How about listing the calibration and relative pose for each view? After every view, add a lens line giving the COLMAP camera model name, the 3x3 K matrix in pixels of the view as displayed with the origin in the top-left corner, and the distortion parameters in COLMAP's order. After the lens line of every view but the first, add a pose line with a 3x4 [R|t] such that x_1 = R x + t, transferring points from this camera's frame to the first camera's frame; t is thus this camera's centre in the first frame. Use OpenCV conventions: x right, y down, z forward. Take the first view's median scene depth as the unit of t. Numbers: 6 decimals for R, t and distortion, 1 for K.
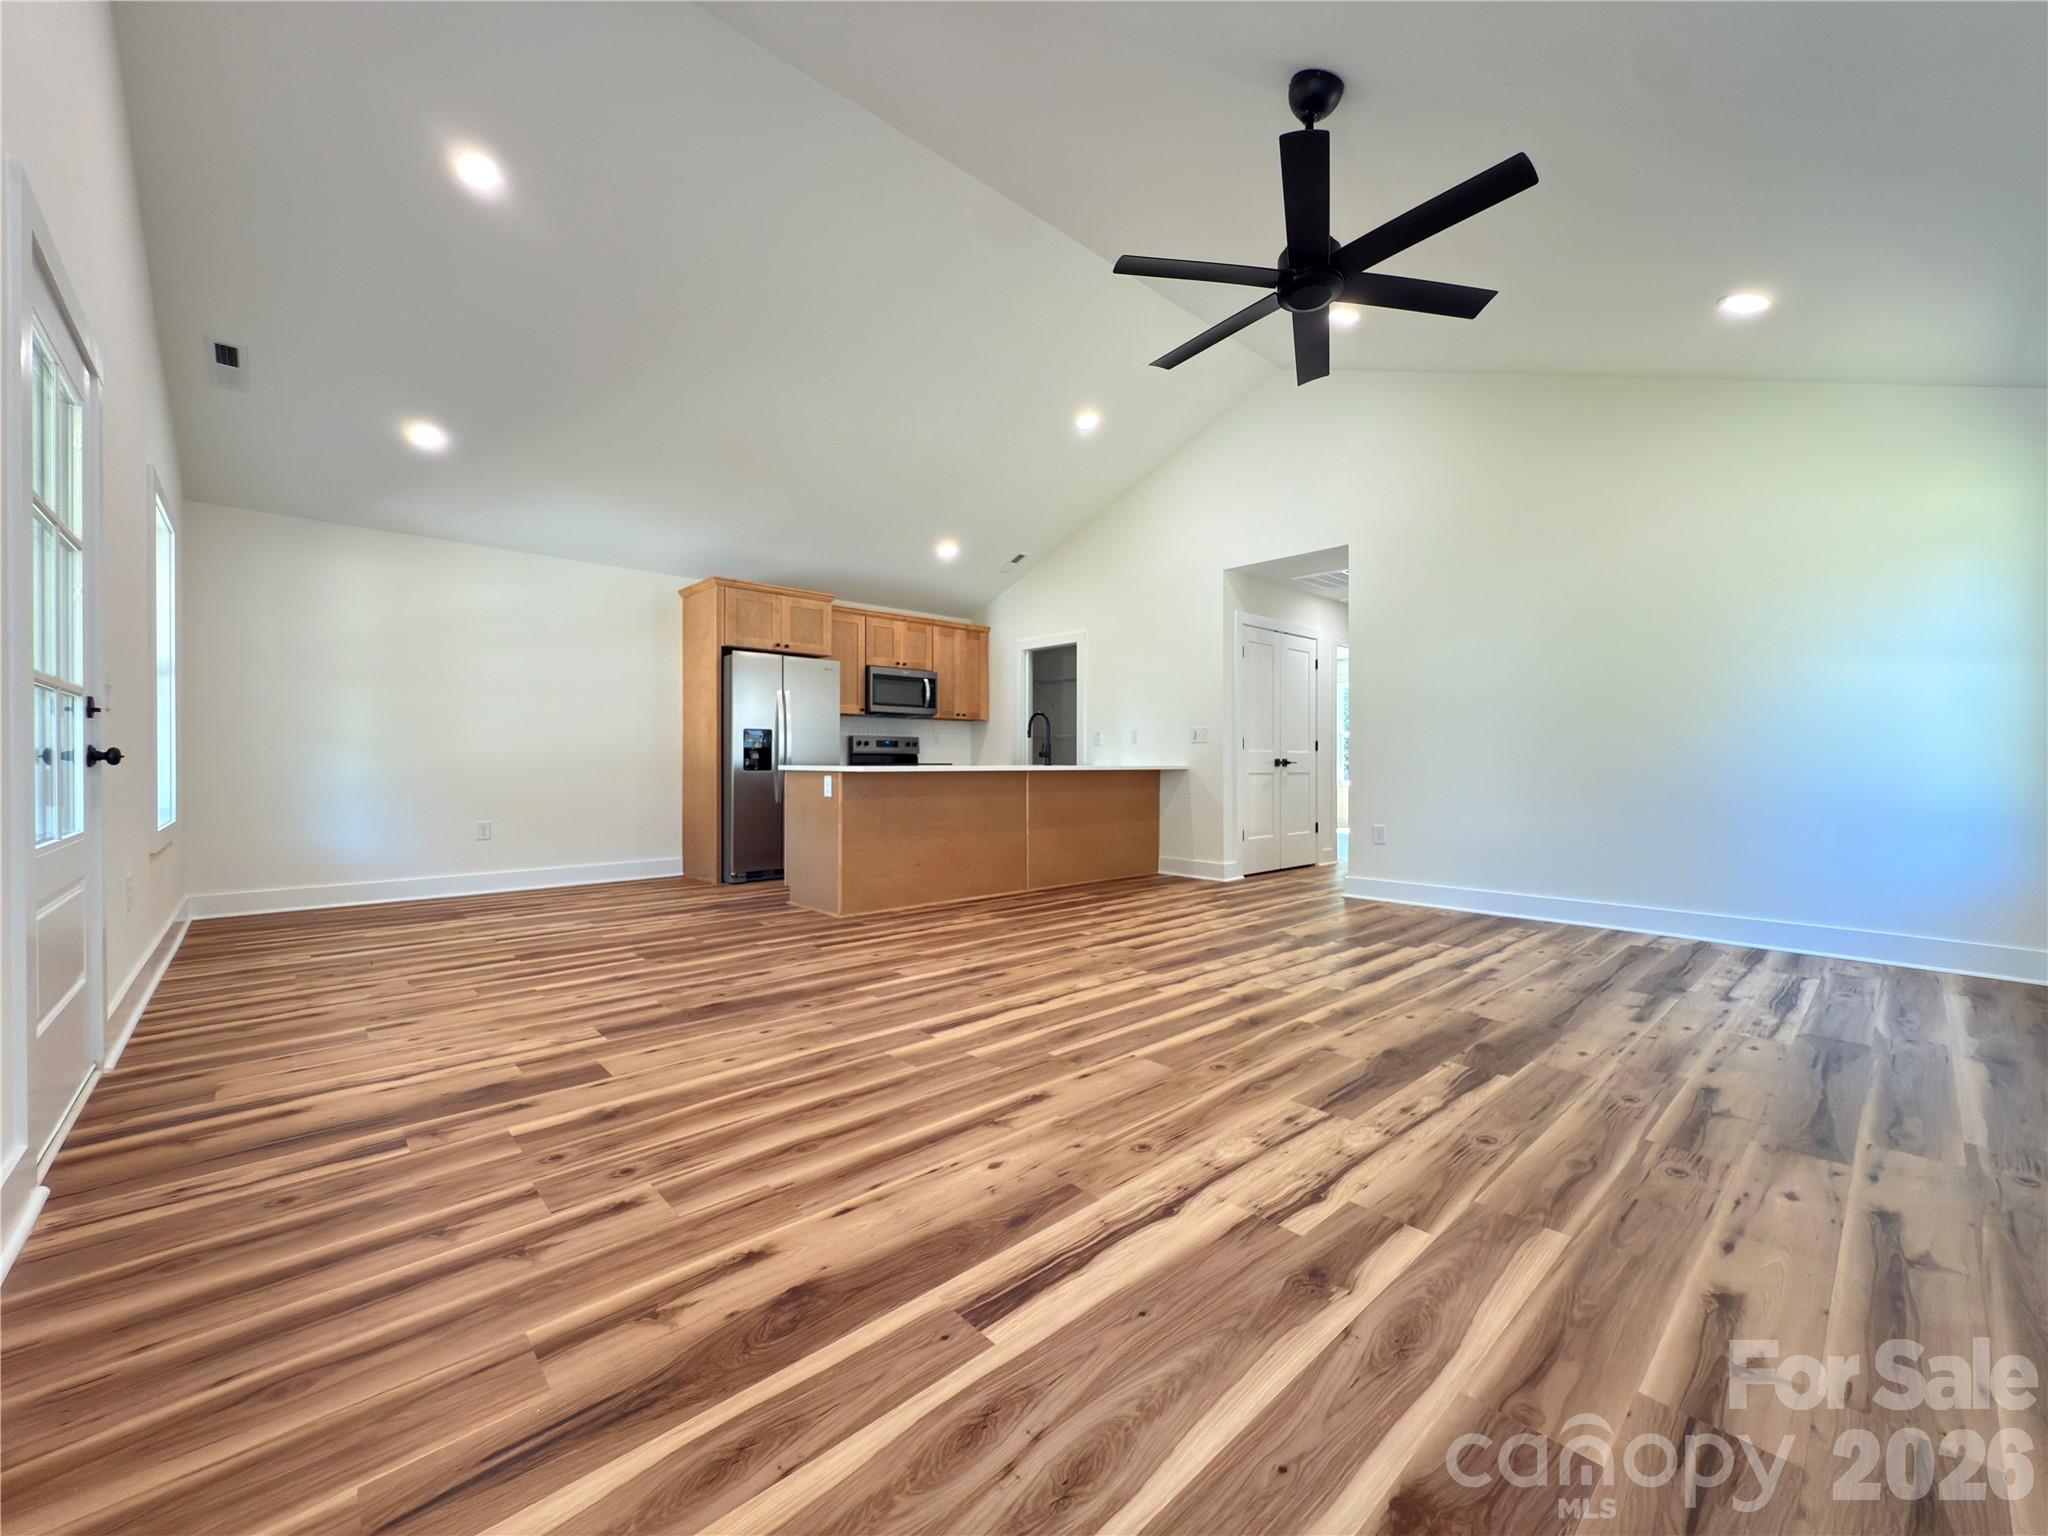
lens RADIAL K [[818.3, 0, 1024.0], [0, 818.3, 768.0], [0, 0, 1]] dist [0.001867, -0.000059]
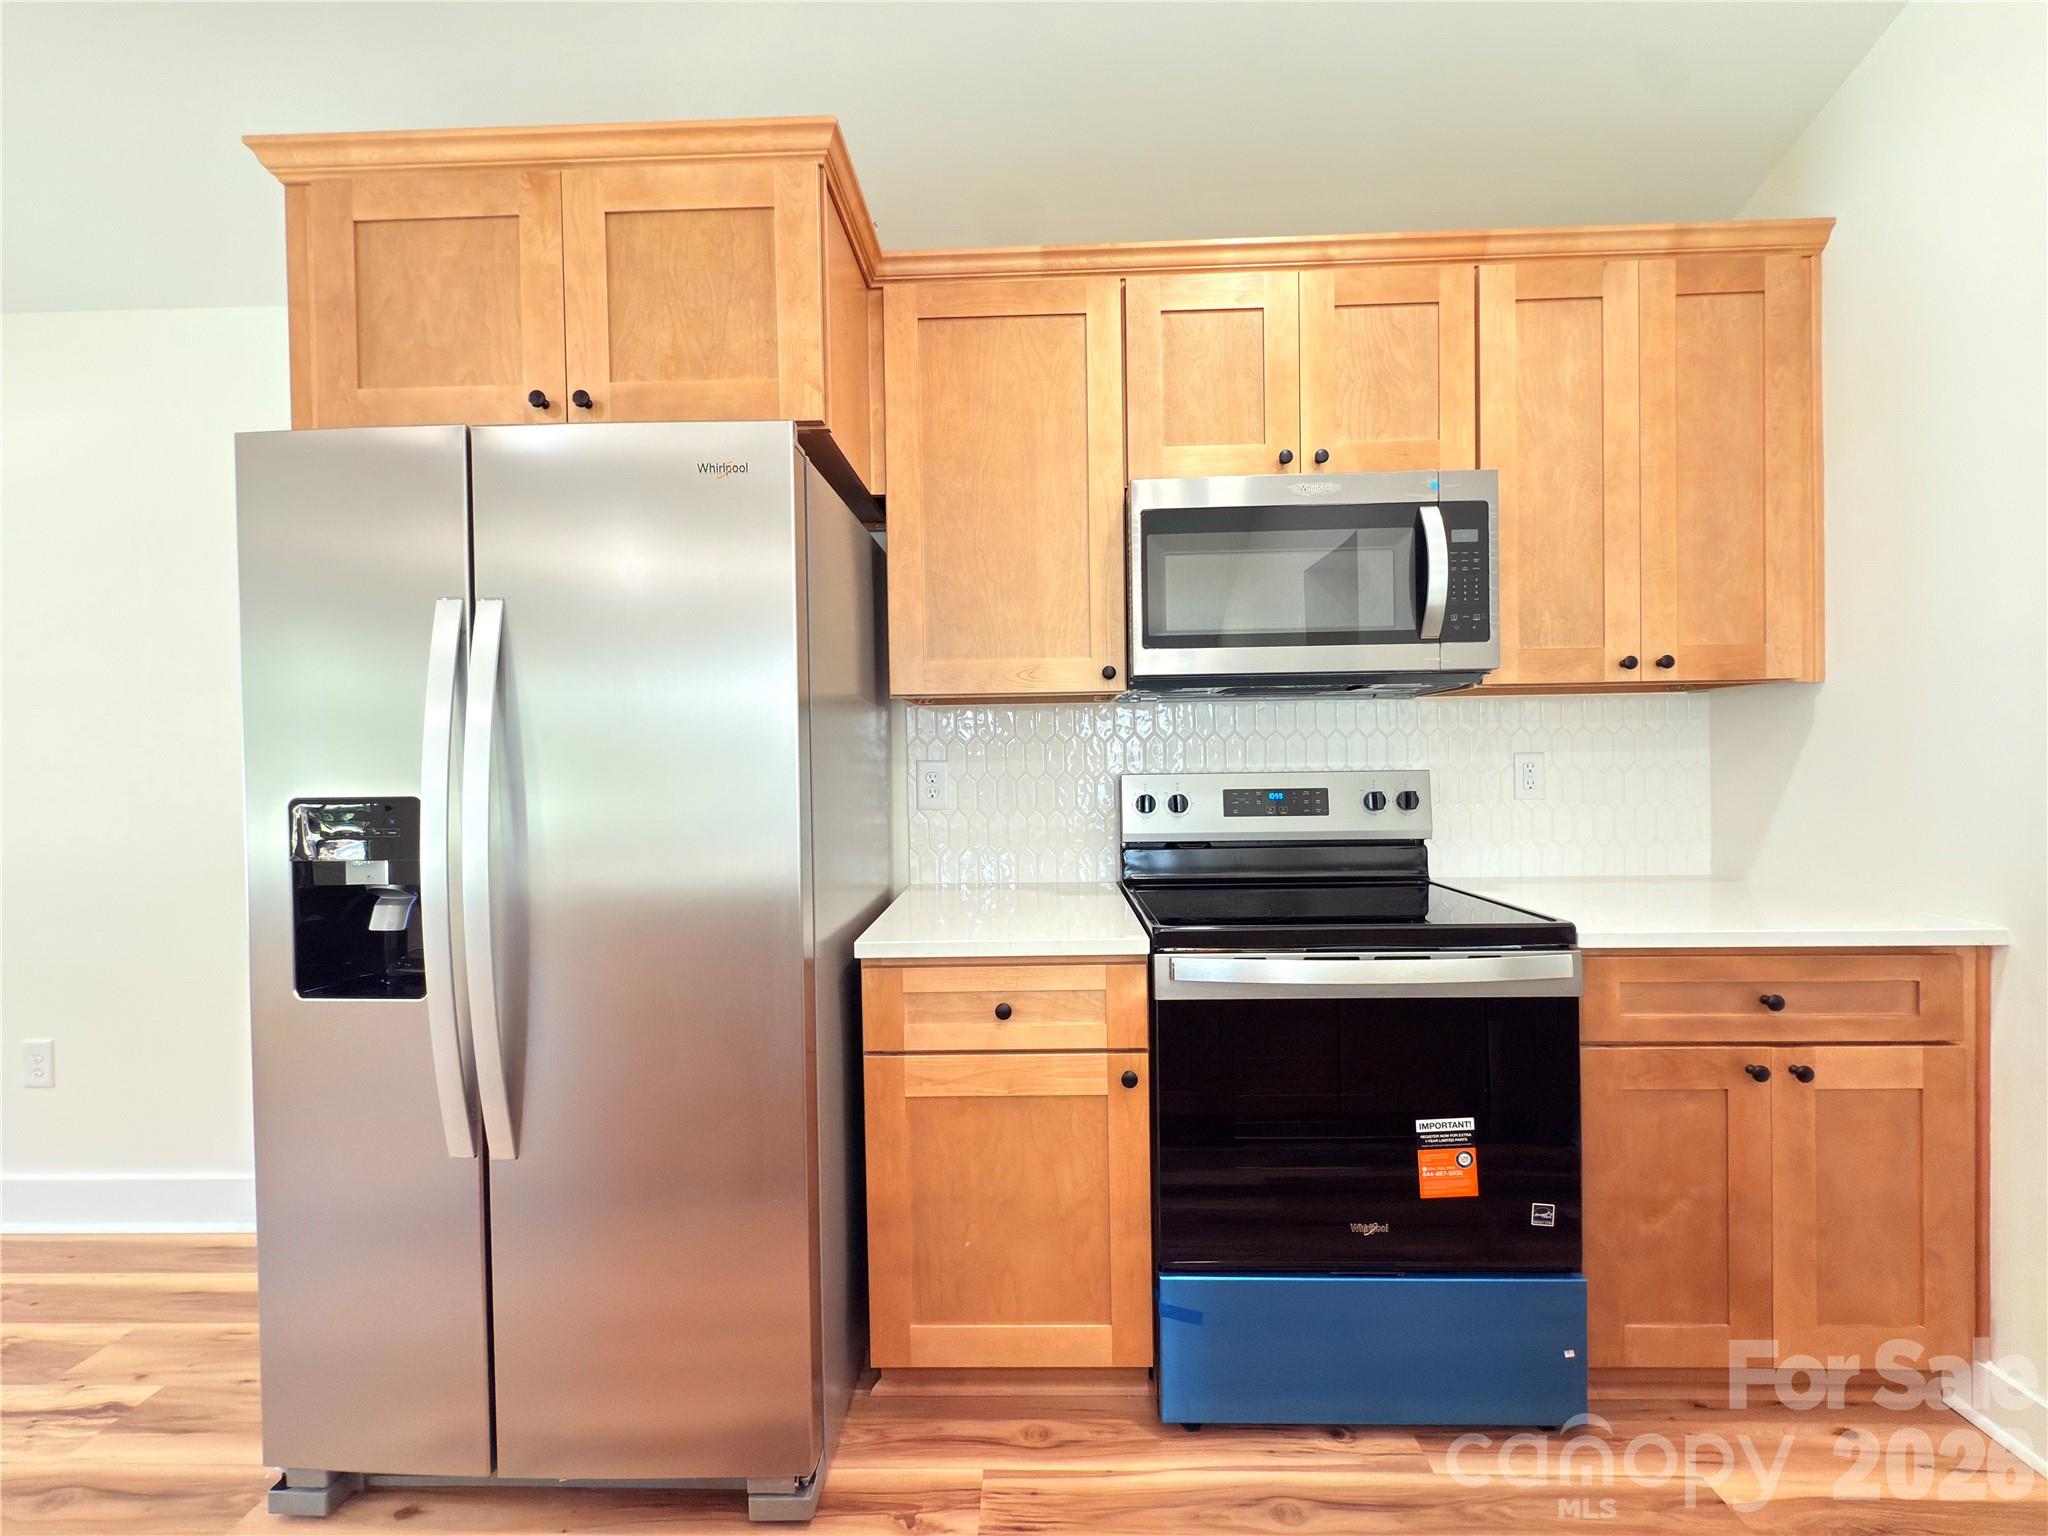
lens RADIAL K [[817.1, 0, 1023.2], [0, 817.1, 766.6], [0, 0, 1]] dist [-0.000801, -0.000377]
pose [[0.714393, -0.004116, -0.699732, -0.107461], [0.012198, 0.999904, 0.006572, -0.099434], [0.699638, -0.013231, 0.714375, 1.769740]]
